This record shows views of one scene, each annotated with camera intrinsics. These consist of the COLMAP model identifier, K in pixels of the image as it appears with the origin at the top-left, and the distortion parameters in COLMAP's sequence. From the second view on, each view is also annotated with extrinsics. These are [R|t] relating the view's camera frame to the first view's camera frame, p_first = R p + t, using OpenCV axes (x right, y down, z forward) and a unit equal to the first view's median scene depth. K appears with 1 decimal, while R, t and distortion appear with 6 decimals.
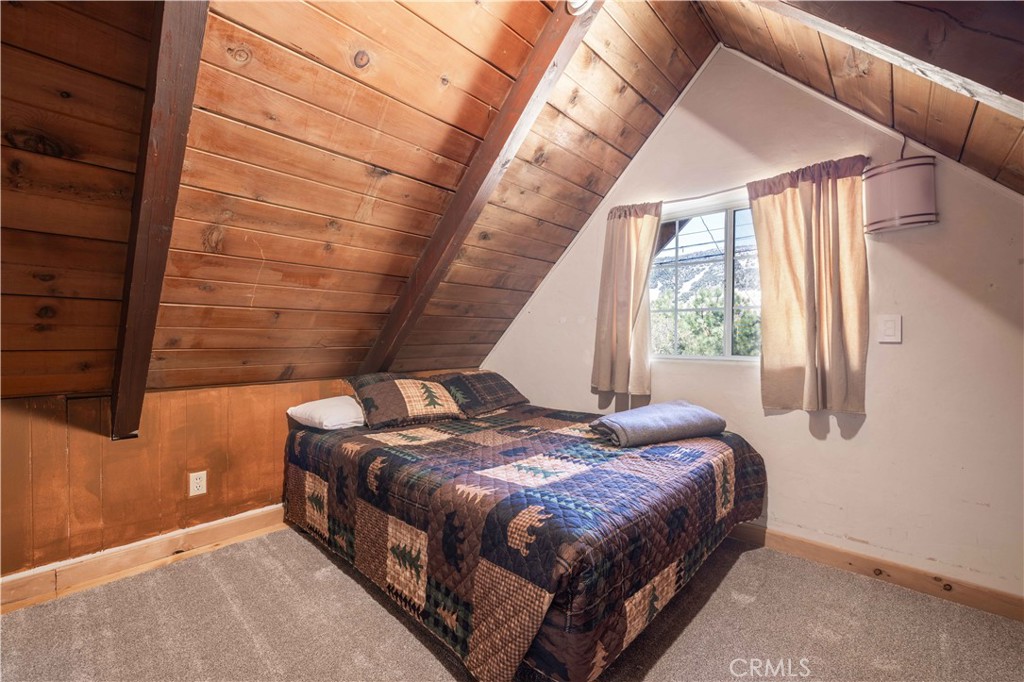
lens RADIAL K [[437.1, 0, 507.7], [0, 437.1, 341.0], [0, 0, 1]] dist [-0.003504, 0.000348]
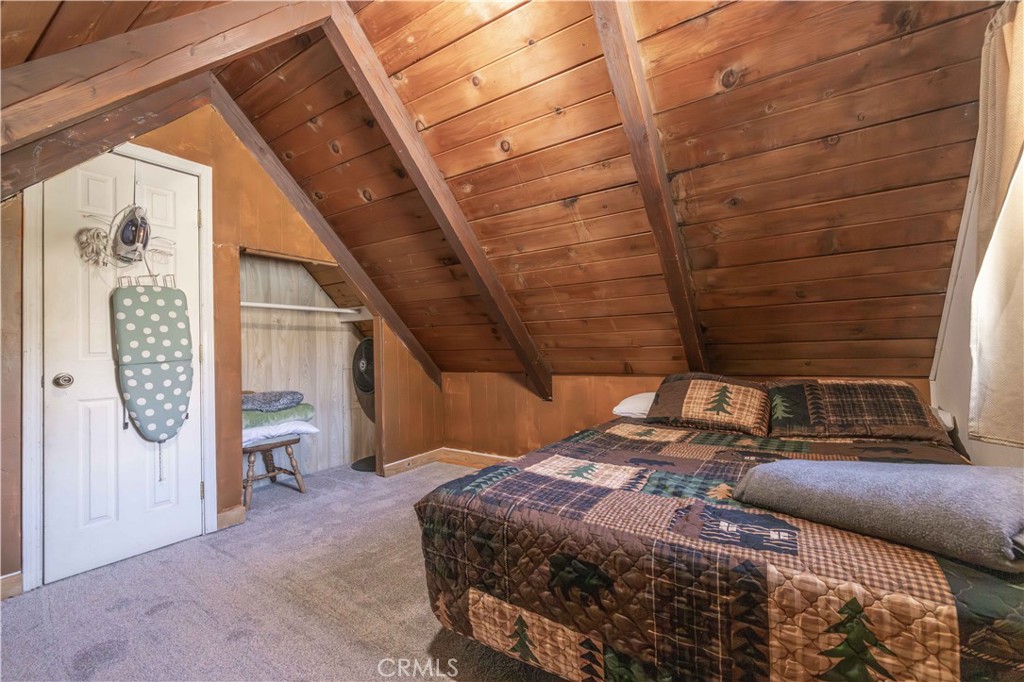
lens RADIAL K [[437.1, 0, 508.3], [0, 437.1, 348.2], [0, 0, 1]] dist [-0.003504, 0.000348]
pose [[0.146179, -0.016089, -0.989127, 0.990011], [0.010361, 0.999838, -0.014732, 0.046820], [0.989204, -0.008095, 0.146322, 0.719180]]
